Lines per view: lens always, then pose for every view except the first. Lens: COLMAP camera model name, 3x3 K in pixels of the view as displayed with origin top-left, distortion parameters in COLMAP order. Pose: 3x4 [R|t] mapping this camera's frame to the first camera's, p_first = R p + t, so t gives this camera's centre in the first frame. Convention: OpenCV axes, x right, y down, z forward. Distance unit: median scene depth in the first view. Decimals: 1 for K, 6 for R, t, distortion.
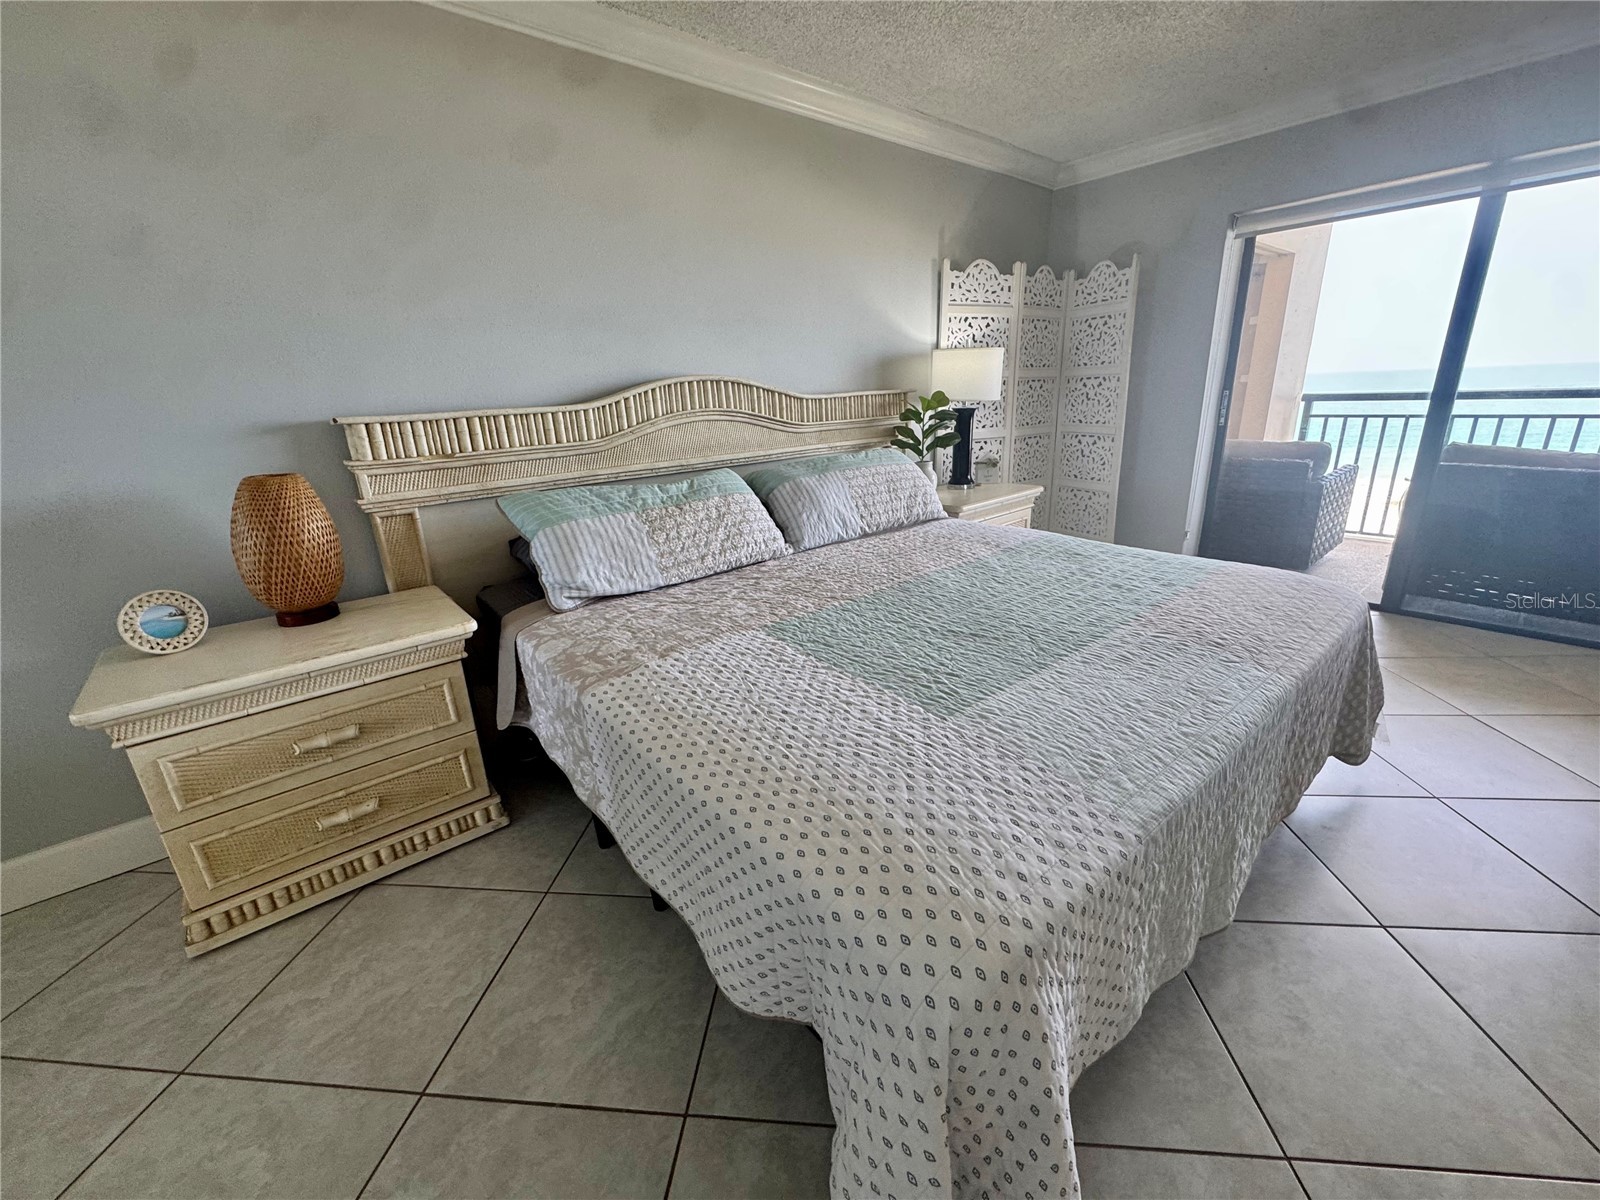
lens RADIAL K [[645.9, 0, 801.5], [0, 645.9, 598.2], [0, 0, 1]] dist [-0.003538, 0.000096]
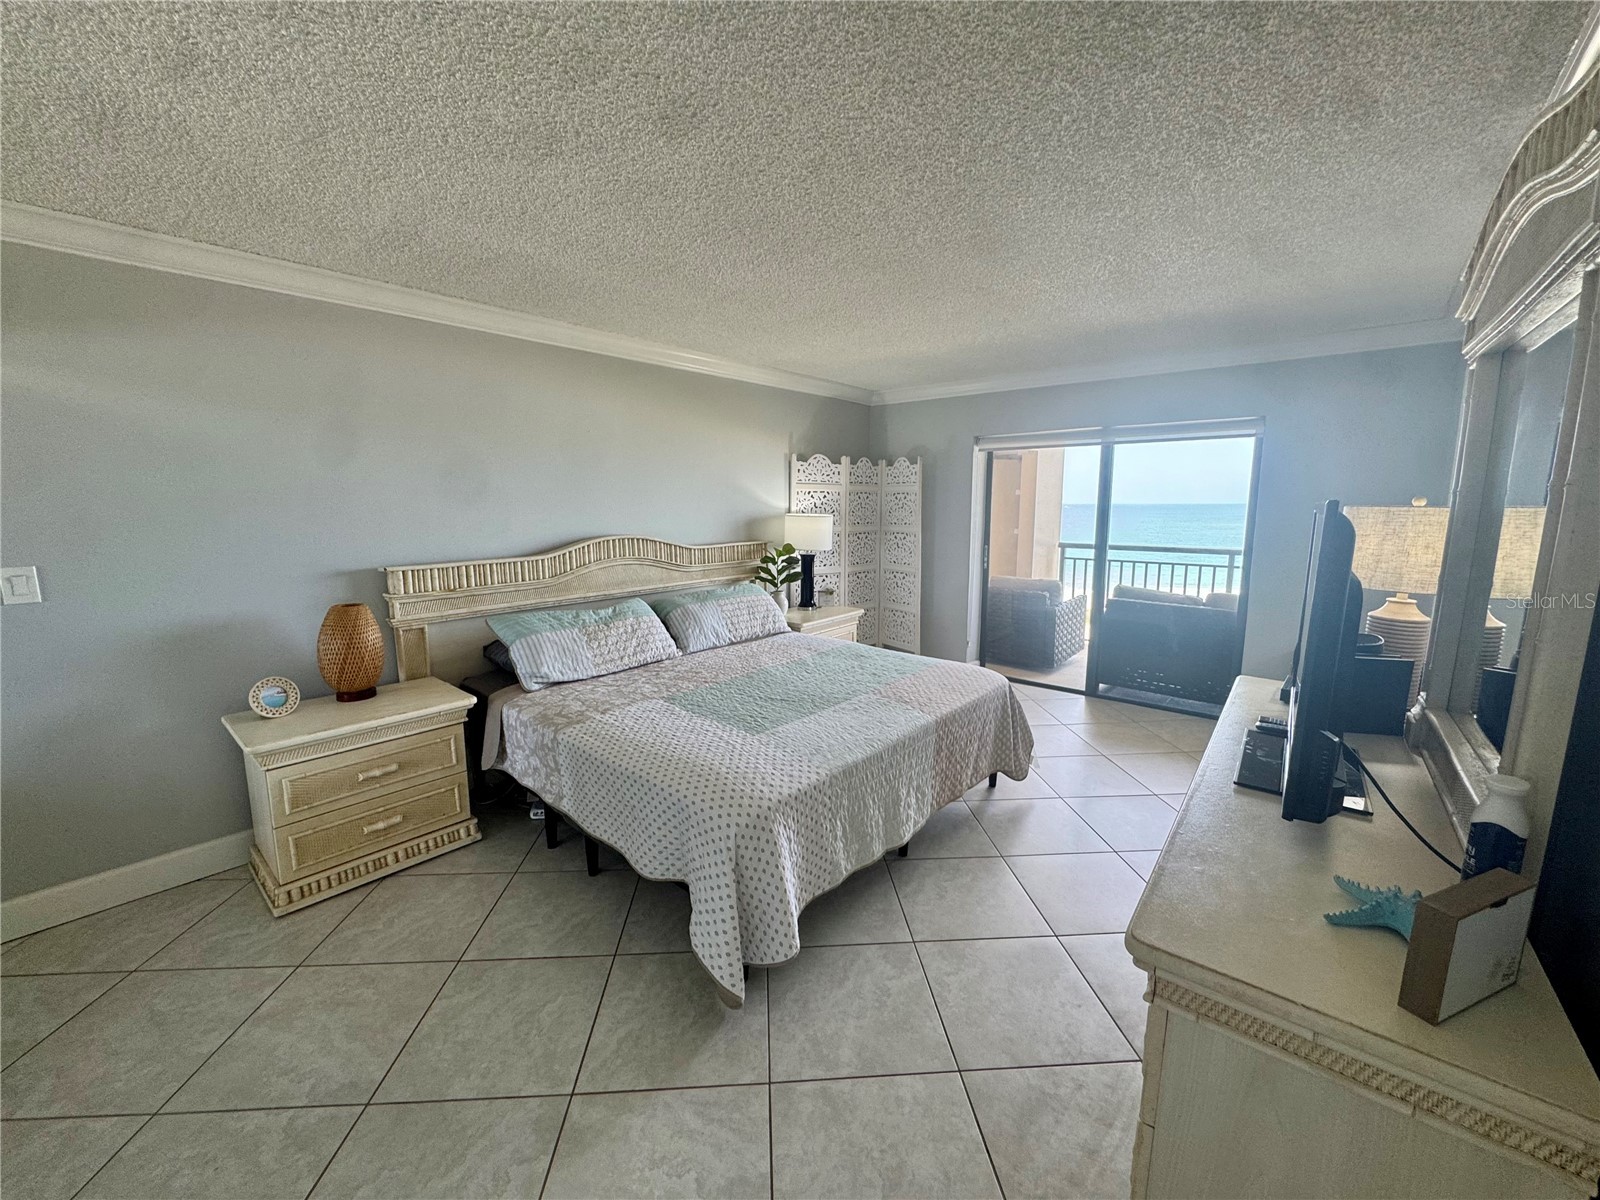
lens RADIAL K [[645.9, 0, 801.5], [0, 645.9, 598.2], [0, 0, 1]] dist [-0.003538, 0.000096]
pose [[0.986969, 0.014929, 0.160215, 0.020909], [0.011582, 0.986512, -0.163279, 0.053096], [-0.160491, 0.163007, 0.973484, -0.589670]]
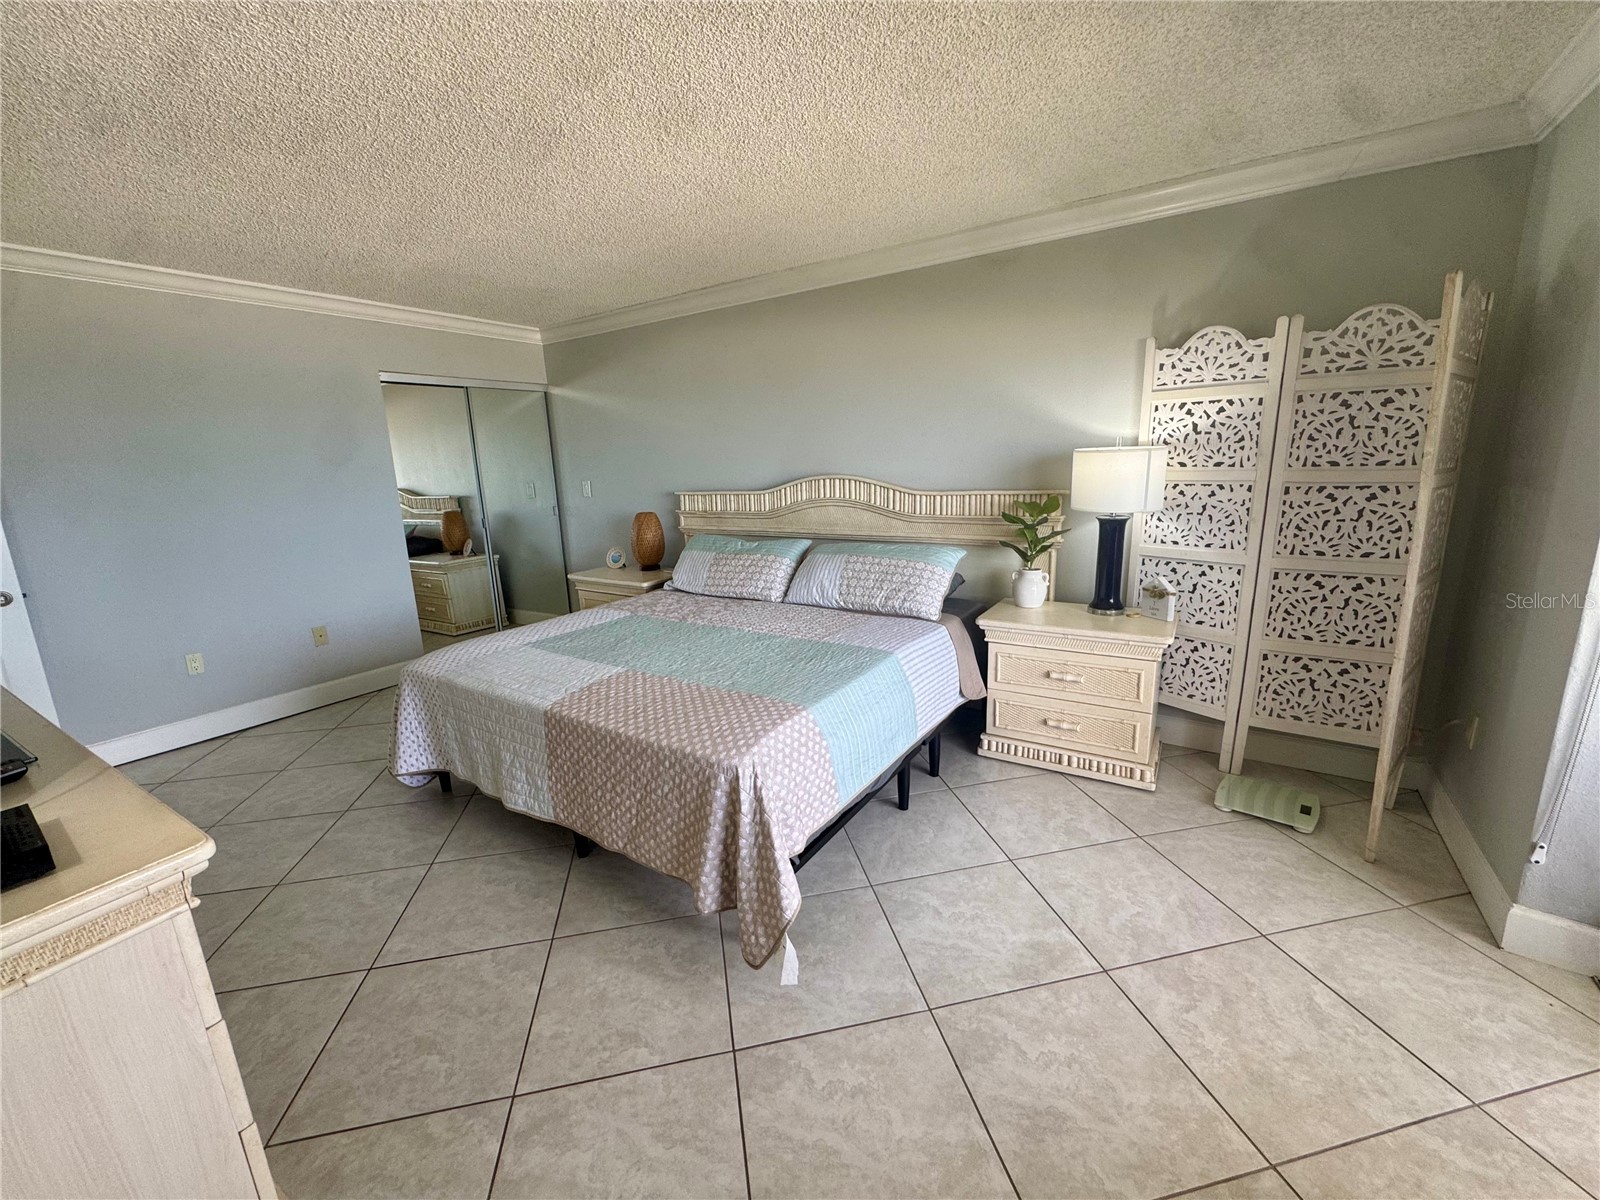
lens RADIAL K [[649.2, 0, 797.8], [0, 649.2, 597.4], [0, 0, 1]] dist [-0.000022, 0.000042]
pose [[0.278905, 0.229748, -0.932431, 1.506223], [-0.275410, 0.949310, 0.151527, -0.347538], [0.919979, 0.214539, 0.328042, 0.631052]]
